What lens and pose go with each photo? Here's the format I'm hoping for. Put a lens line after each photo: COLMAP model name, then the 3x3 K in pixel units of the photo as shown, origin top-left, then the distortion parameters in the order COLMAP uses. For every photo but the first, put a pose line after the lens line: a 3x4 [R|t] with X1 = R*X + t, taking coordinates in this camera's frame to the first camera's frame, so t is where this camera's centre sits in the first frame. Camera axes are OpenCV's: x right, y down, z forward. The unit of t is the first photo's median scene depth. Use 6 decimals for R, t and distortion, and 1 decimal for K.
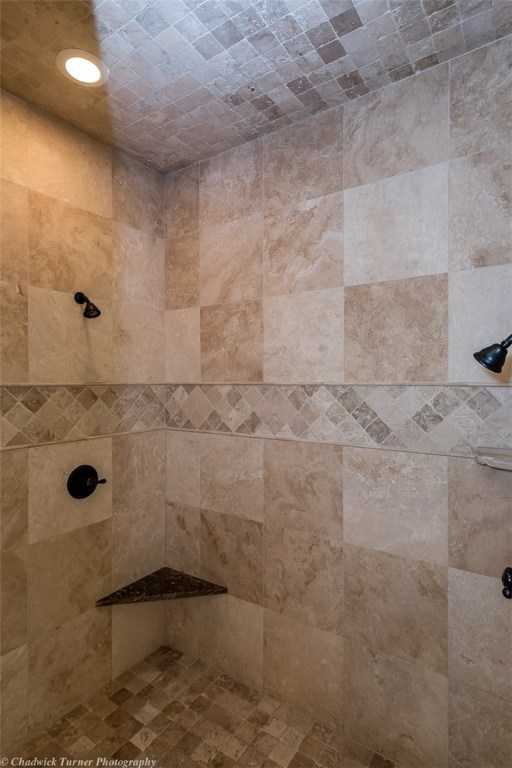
lens RADIAL K [[401.5, 0, 253.4], [0, 401.5, 381.3], [0, 0, 1]] dist [0.006468, 0.000197]
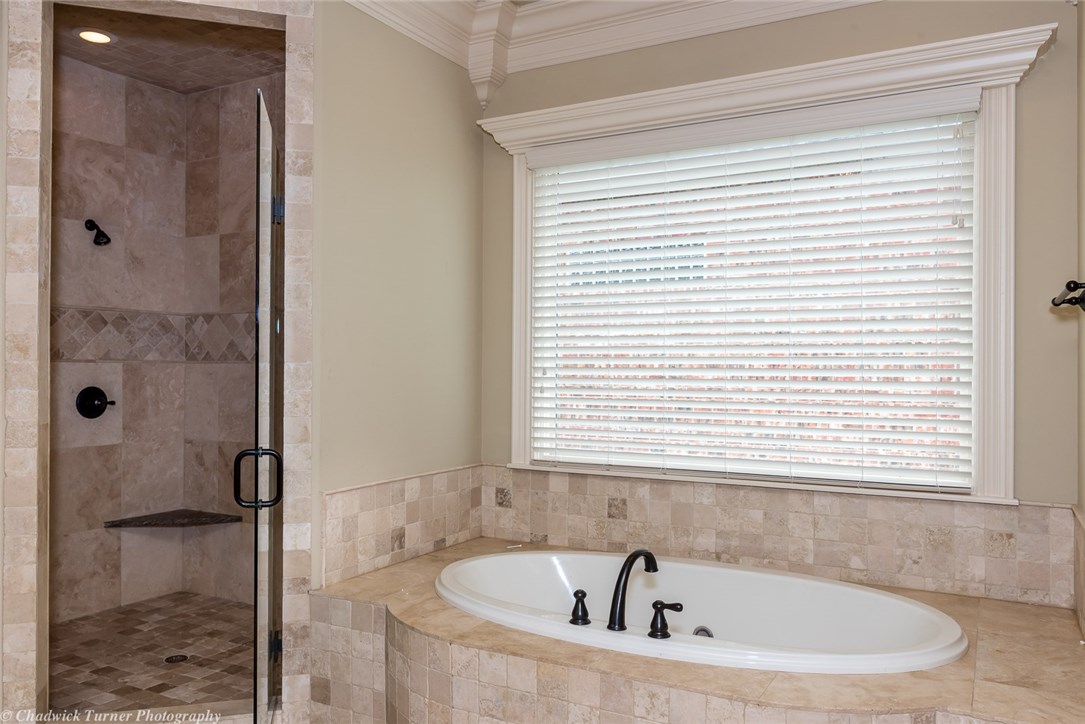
lens RADIAL K [[818.1, 0, 546.1], [0, 818.1, 364.8], [0, 0, 1]] dist [-0.005511, 0.001954]
pose [[0.995397, 0.005806, 0.095663, 0.491393], [-0.005066, 0.999955, -0.007986, 0.149721], [-0.095705, 0.007465, 0.995382, -1.100105]]
